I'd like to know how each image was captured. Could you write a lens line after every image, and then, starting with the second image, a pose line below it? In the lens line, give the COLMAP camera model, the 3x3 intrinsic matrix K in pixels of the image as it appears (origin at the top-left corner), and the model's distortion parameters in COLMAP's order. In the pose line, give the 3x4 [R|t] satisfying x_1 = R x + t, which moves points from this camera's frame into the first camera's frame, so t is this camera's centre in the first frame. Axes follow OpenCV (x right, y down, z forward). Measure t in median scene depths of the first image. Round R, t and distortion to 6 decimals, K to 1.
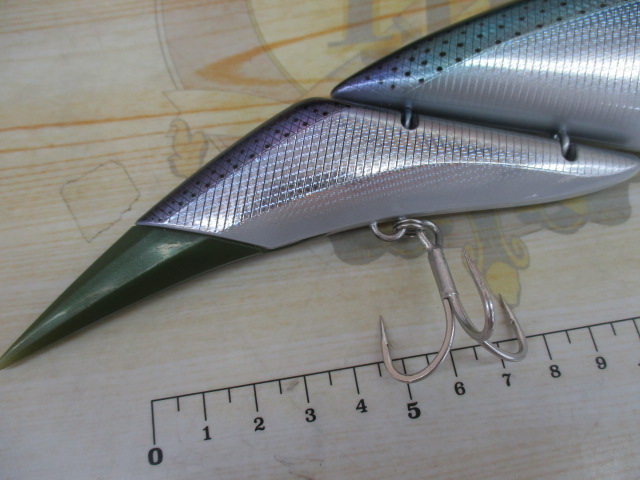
lens RADIAL K [[471.8, 0, 319.9], [0, 471.8, 243.2], [0, 0, 1]] dist [-0.004241, -0.016538]
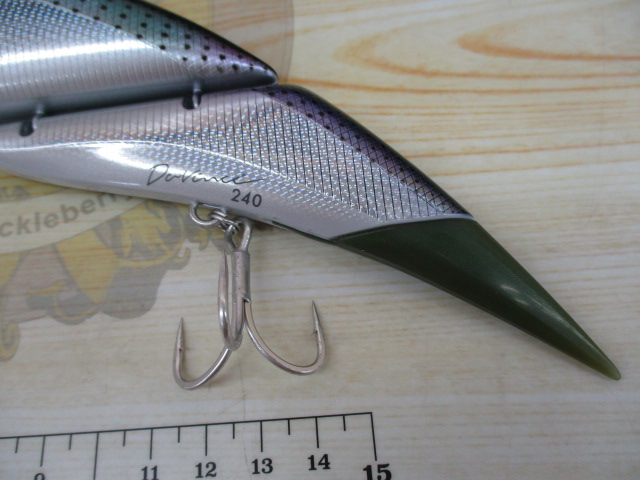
lens RADIAL K [[509.5, 0, 320.4], [0, 509.5, 241.7], [0, 0, 1]] dist [-0.018205, 0.009954]
pose [[0.992854, 0.065915, -0.099475, 1.069074], [-0.071314, 0.996112, -0.051721, -0.157315], [0.095679, 0.058446, 0.993695, 0.088121]]
